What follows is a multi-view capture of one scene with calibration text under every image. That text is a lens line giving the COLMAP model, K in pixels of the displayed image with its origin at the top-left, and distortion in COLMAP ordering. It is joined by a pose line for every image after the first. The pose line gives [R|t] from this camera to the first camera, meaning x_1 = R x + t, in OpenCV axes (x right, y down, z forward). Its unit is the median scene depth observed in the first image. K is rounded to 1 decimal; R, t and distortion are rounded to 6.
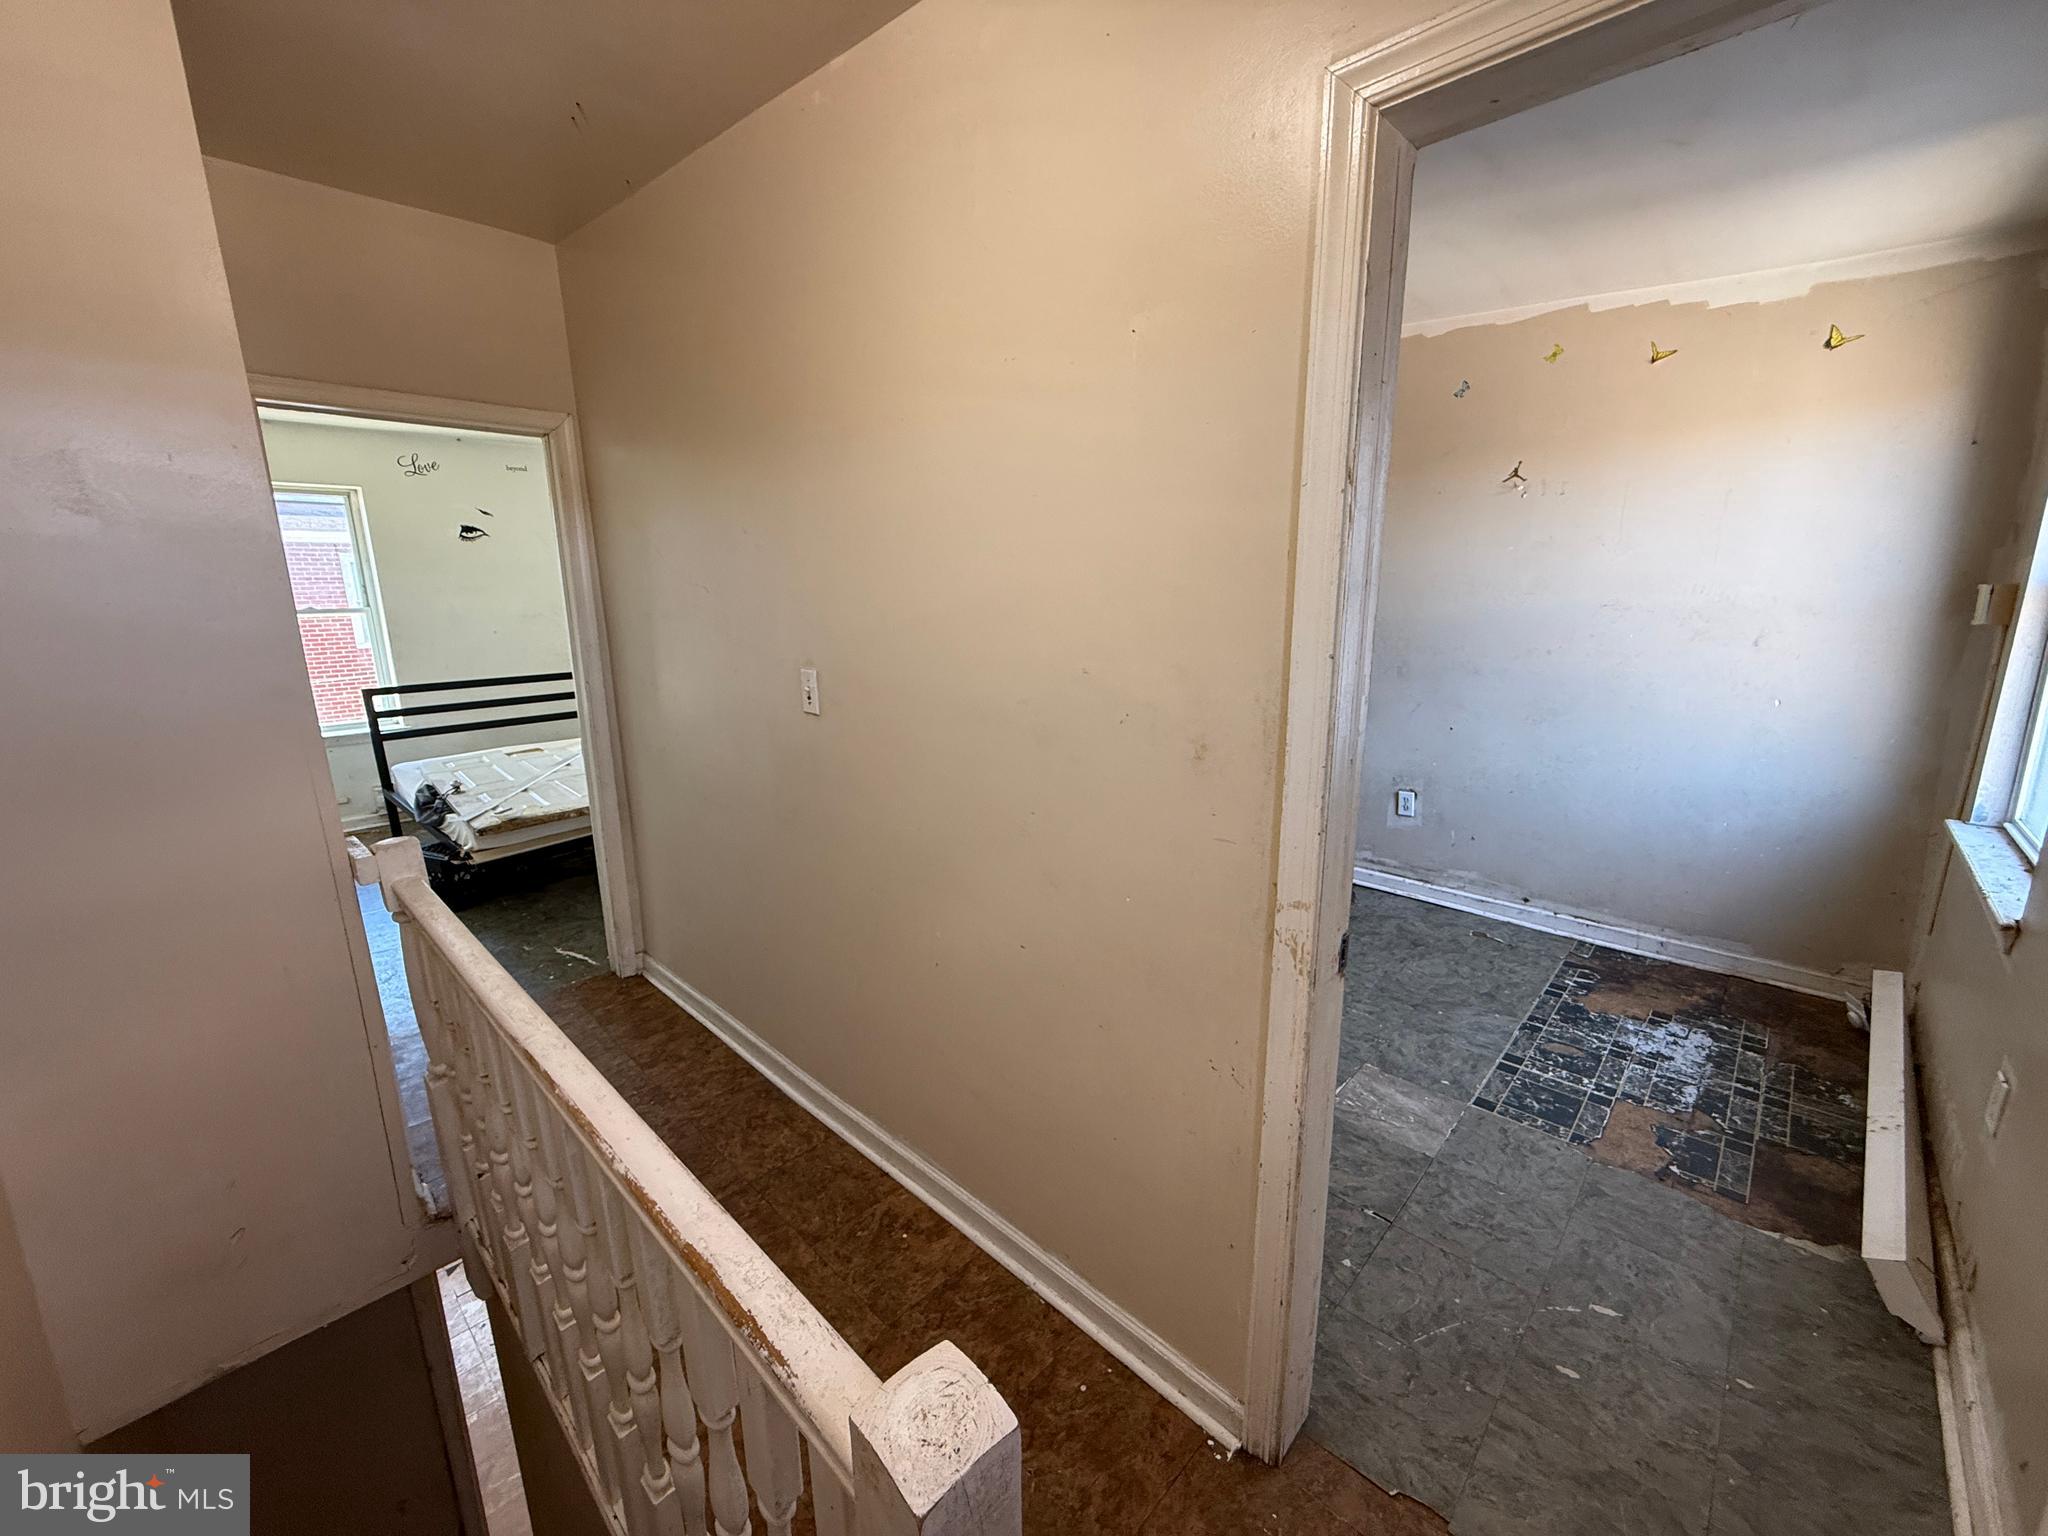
lens RADIAL K [[812.8, 0, 1013.5], [0, 812.8, 766.9], [0, 0, 1]] dist [0.000968, -0.000065]
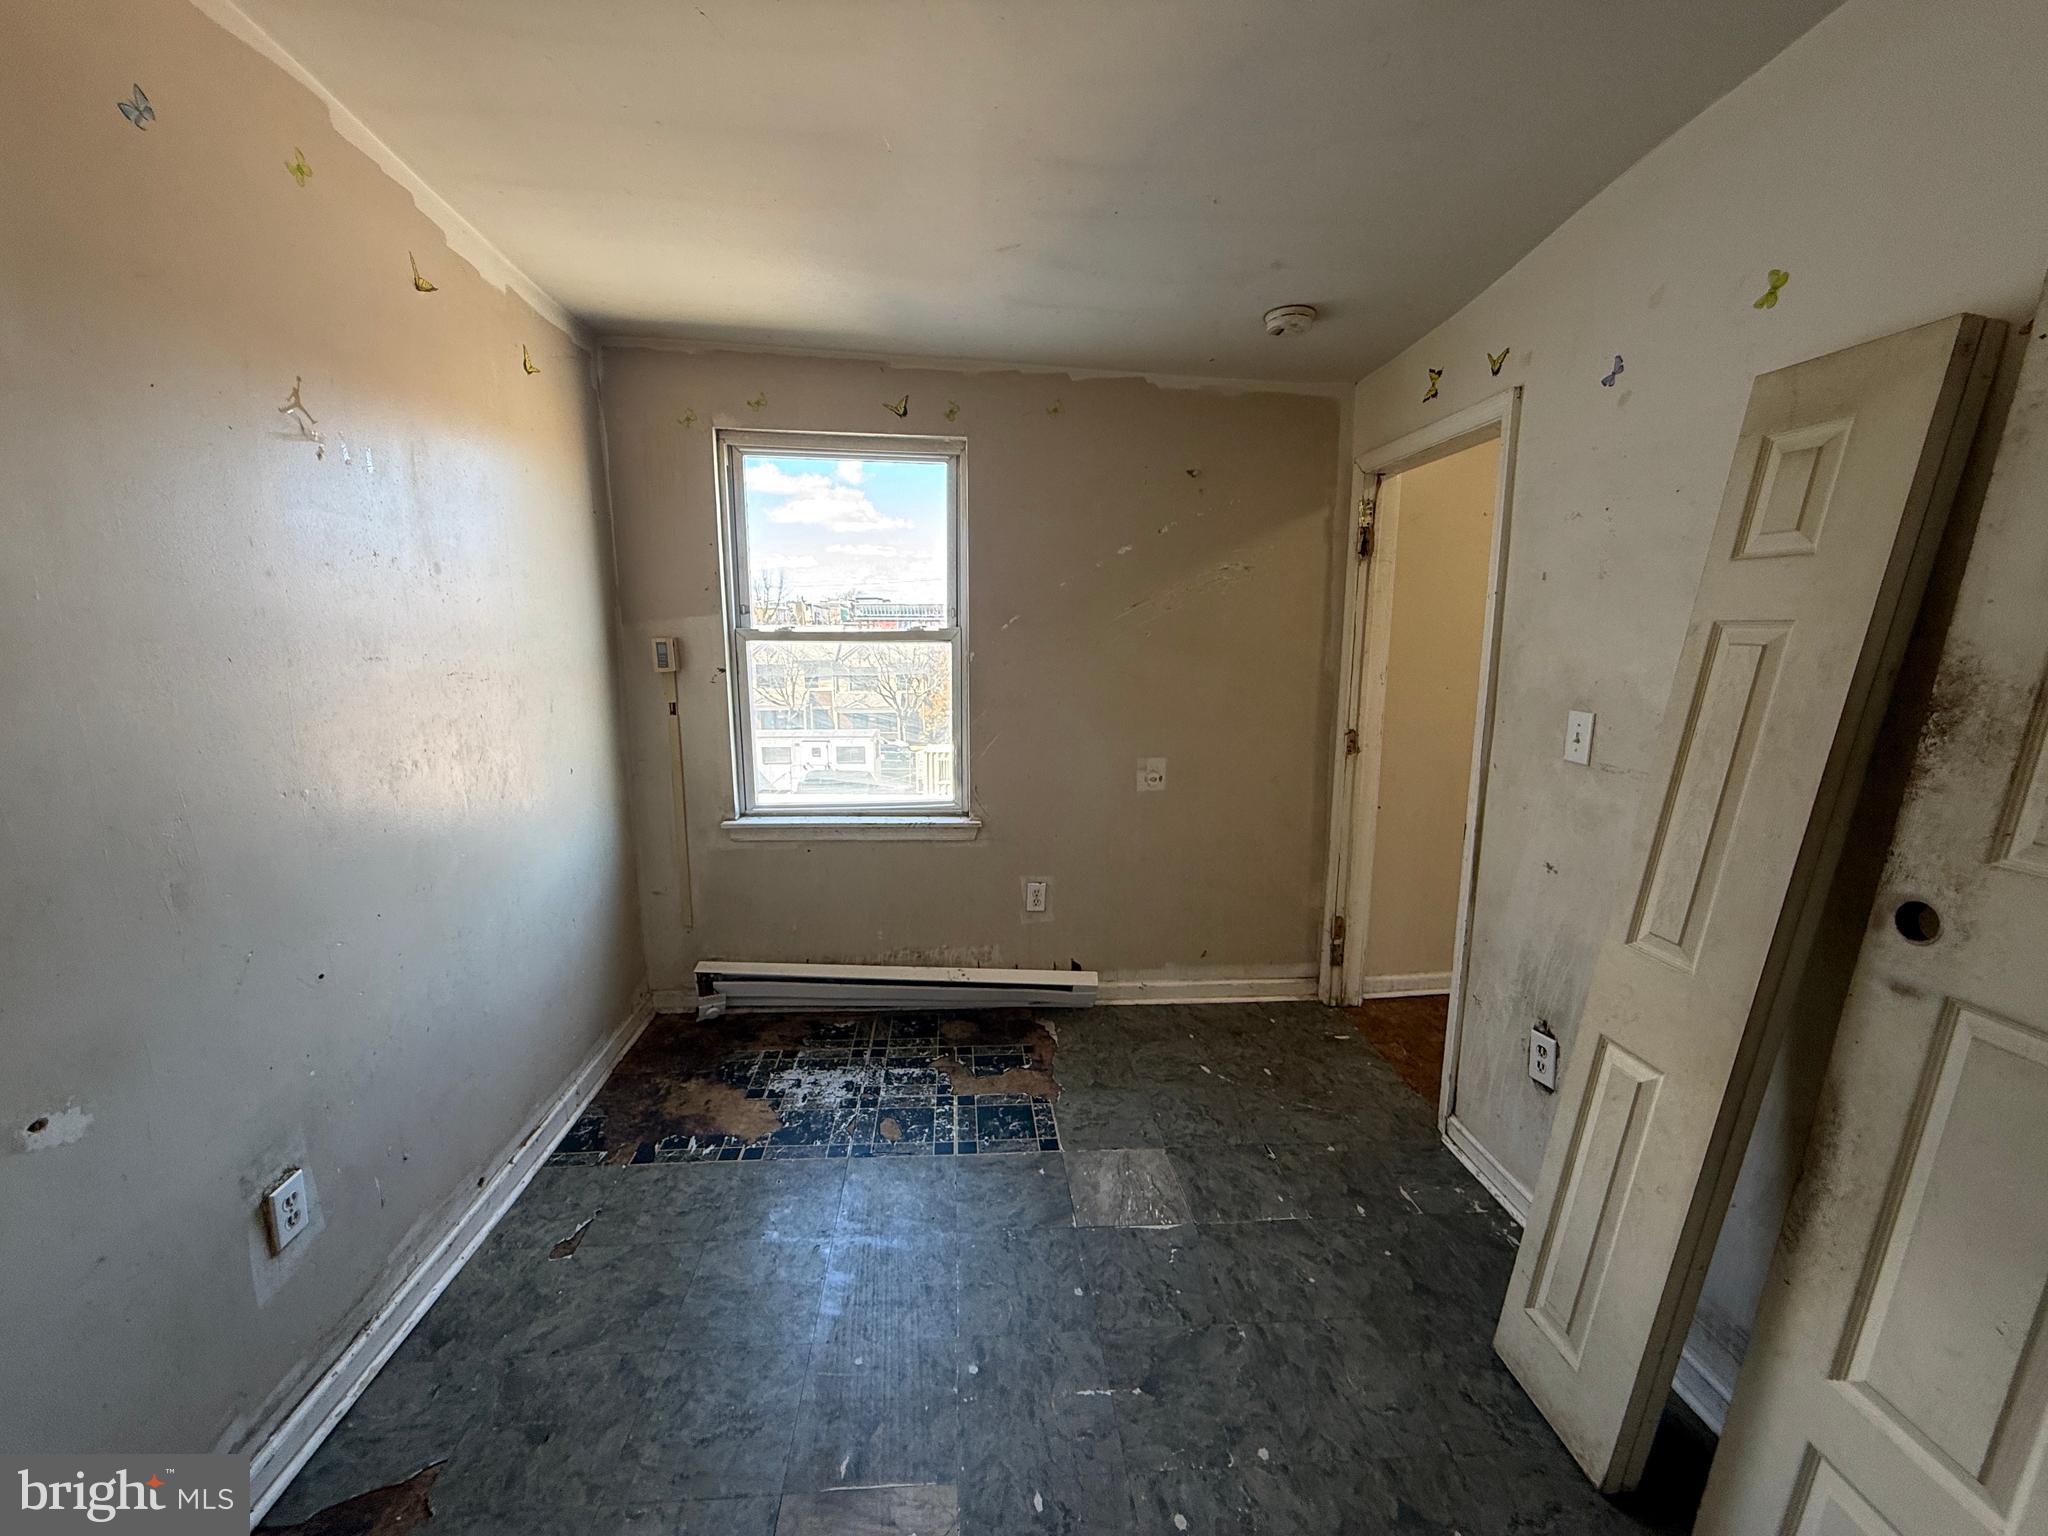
lens RADIAL K [[812.8, 0, 1013.5], [0, 812.8, 766.9], [0, 0, 1]] dist [0.000968, -0.000065]
pose [[-0.748363, -0.098115, 0.655993, -0.001429], [0.155143, 0.935673, 0.316934, -0.313847], [-0.644890, 0.338954, -0.685001, 1.400725]]
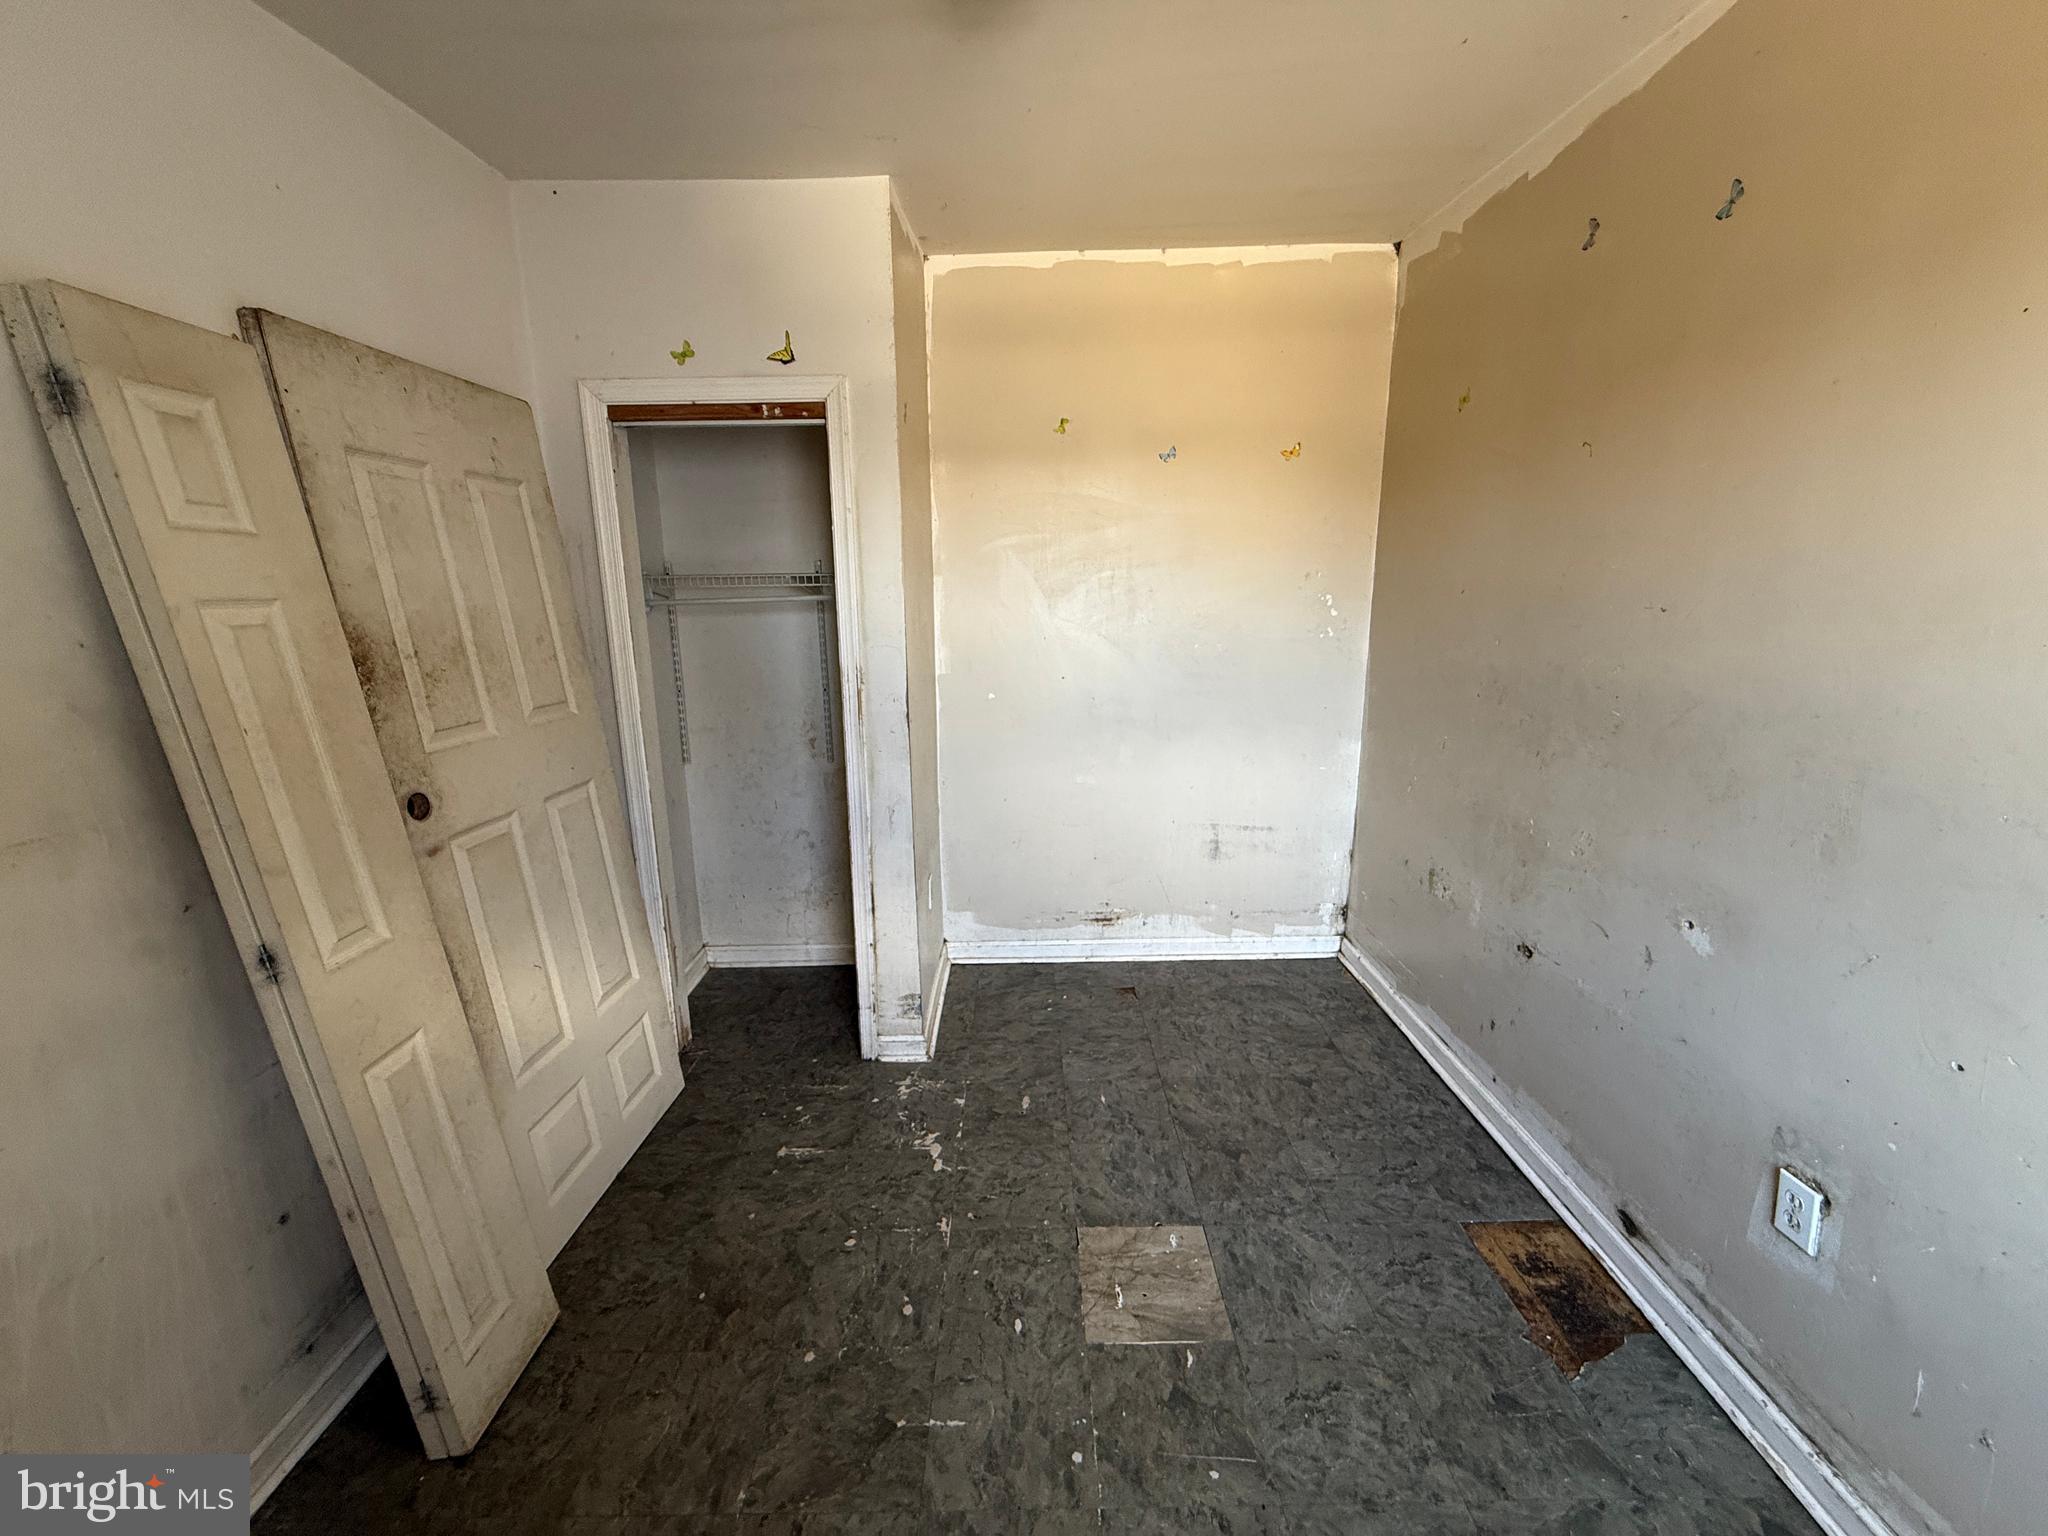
lens RADIAL K [[812.8, 0, 1013.5], [0, 812.8, 766.9], [0, 0, 1]] dist [0.000968, -0.000065]
pose [[0.692996, 0.163663, -0.702119, 0.667753], [-0.158125, 0.984683, 0.073458, -0.174777], [0.703387, 0.060116, 0.708260, 0.700781]]
